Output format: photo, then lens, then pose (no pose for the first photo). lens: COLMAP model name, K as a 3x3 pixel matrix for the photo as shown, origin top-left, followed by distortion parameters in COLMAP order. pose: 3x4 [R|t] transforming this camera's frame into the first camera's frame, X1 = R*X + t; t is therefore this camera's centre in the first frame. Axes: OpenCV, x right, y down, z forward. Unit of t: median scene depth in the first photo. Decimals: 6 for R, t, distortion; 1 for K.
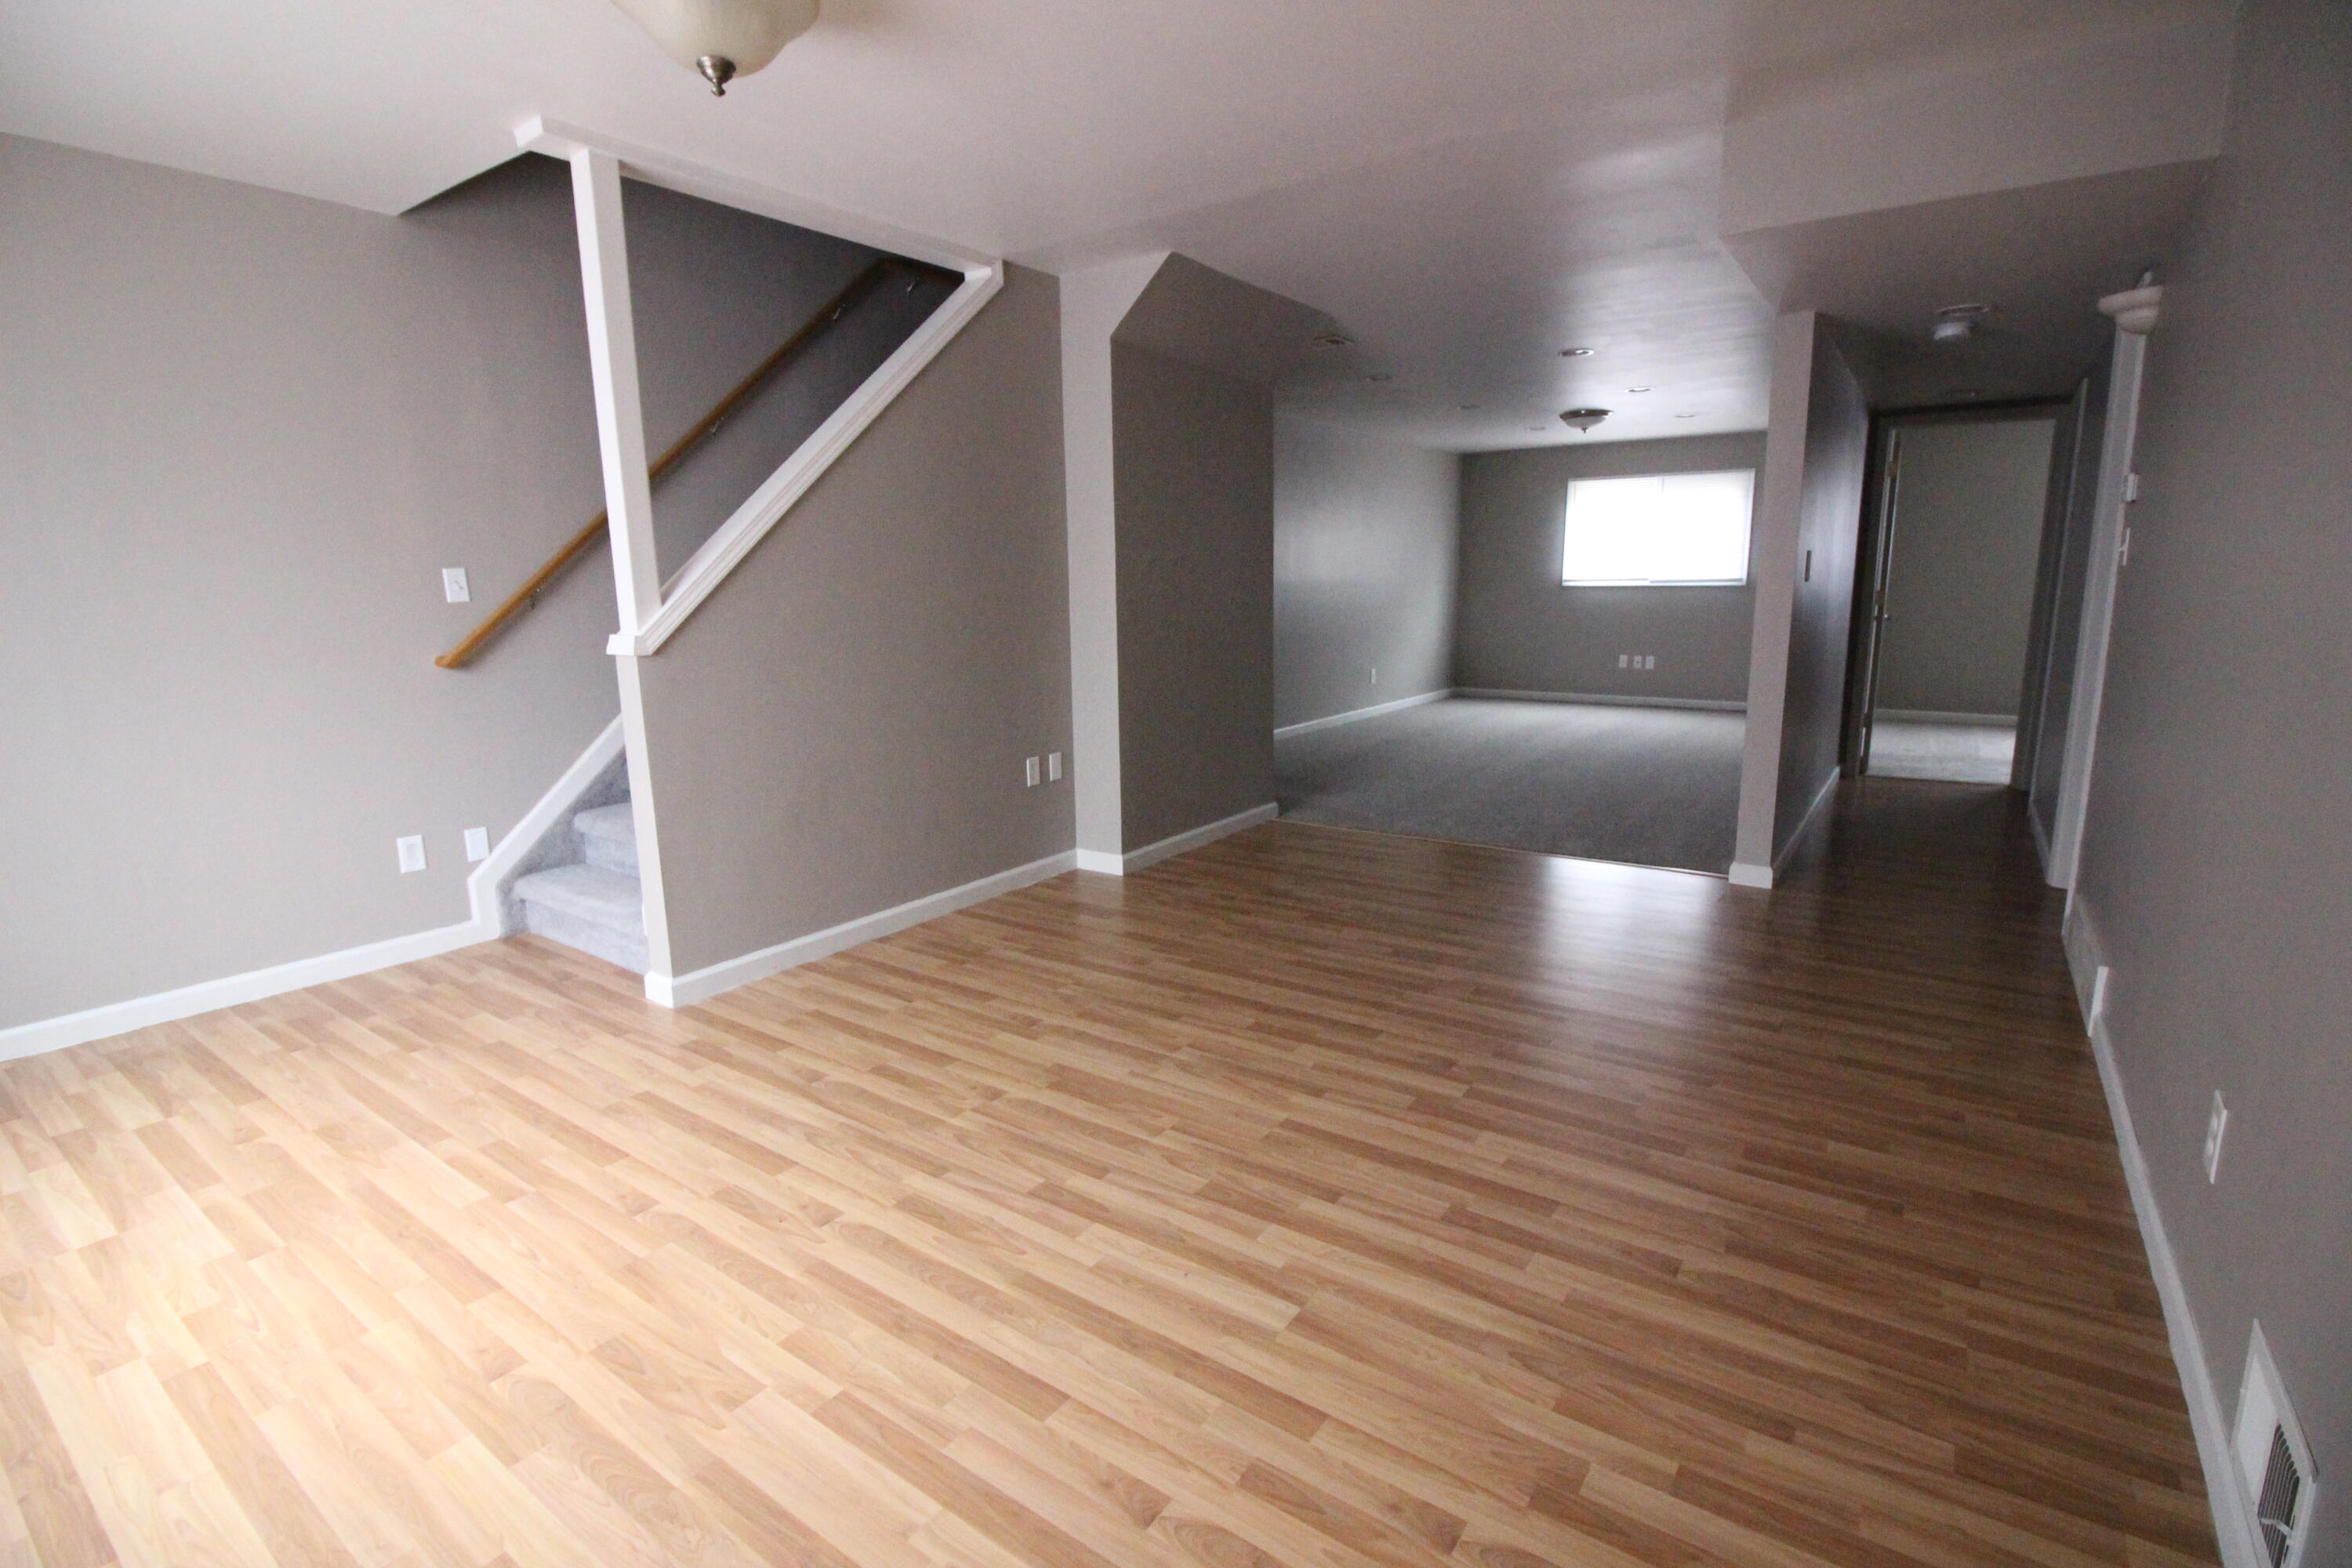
lens RADIAL K [[1090.2, 0, 1176.9], [0, 1090.2, 782.6], [0, 0, 1]] dist [-0.014754, -0.001938]
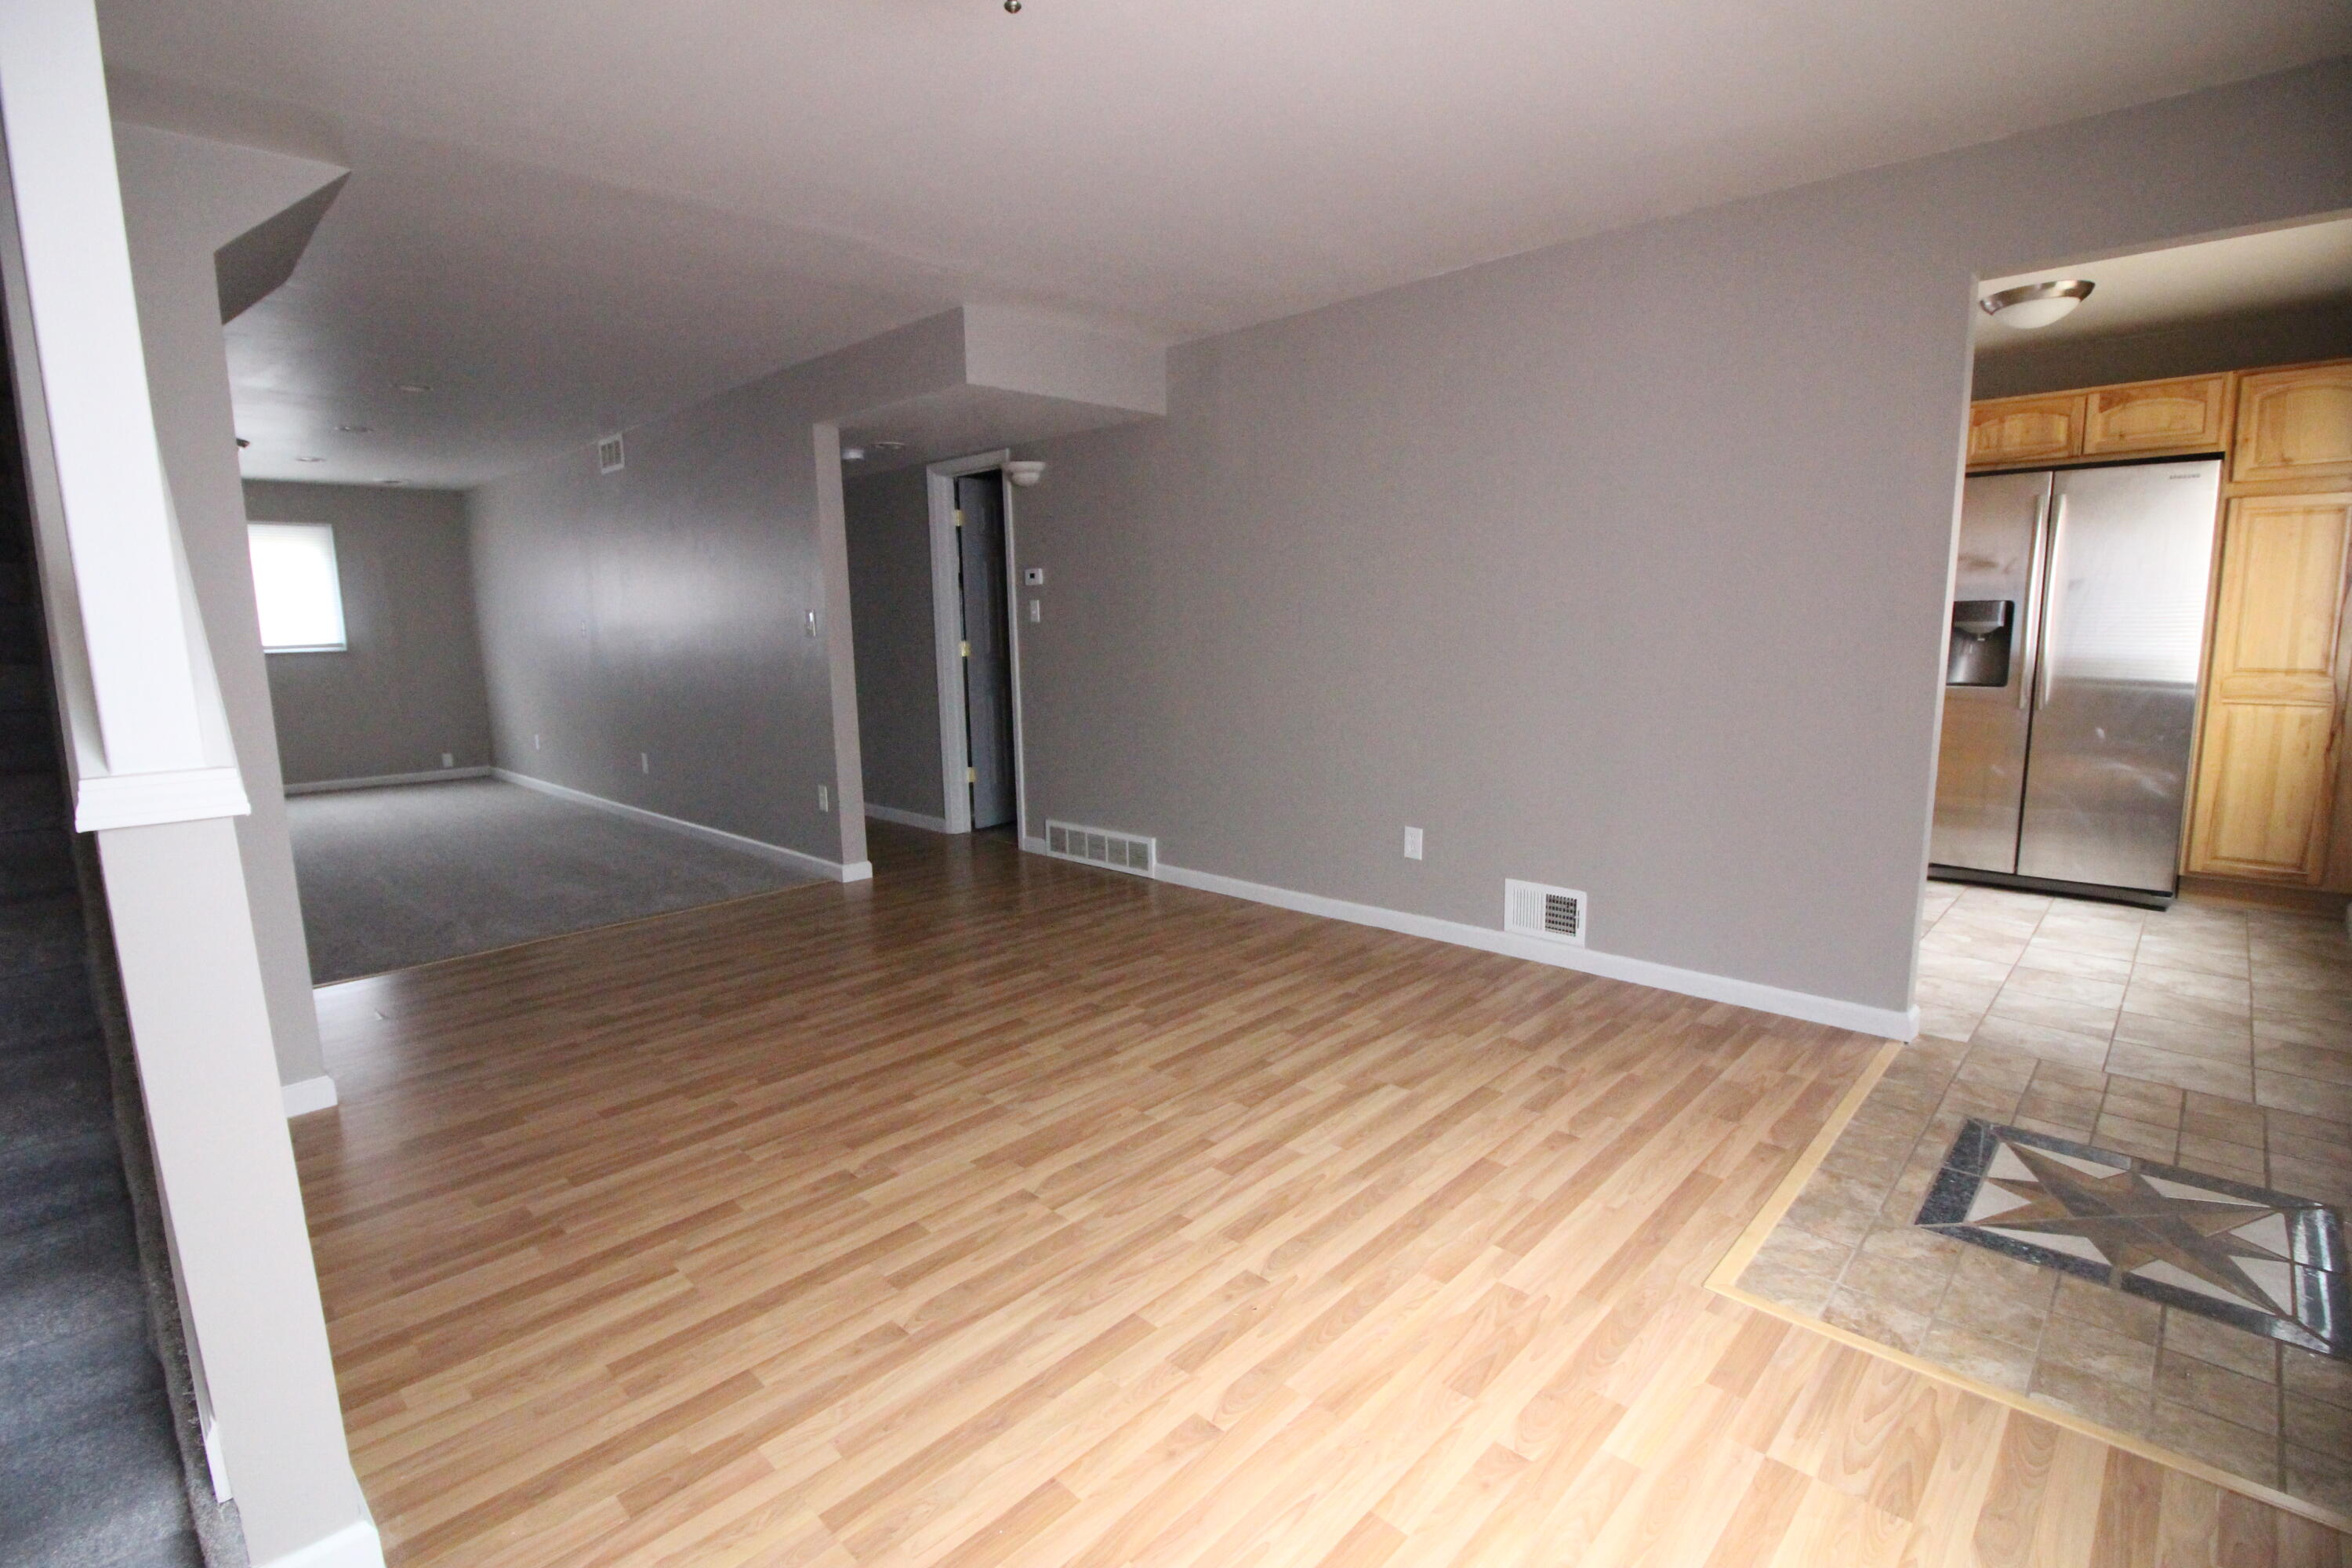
lens RADIAL K [[1090.2, 0, 1175.6], [0, 1090.2, 778.0], [0, 0, 1]] dist [-0.014754, -0.001938]
pose [[0.150293, -0.135157, 0.979359, -0.992211], [0.200964, 0.974106, 0.103592, -0.119219], [-0.968001, 0.181247, 0.173563, 0.668167]]
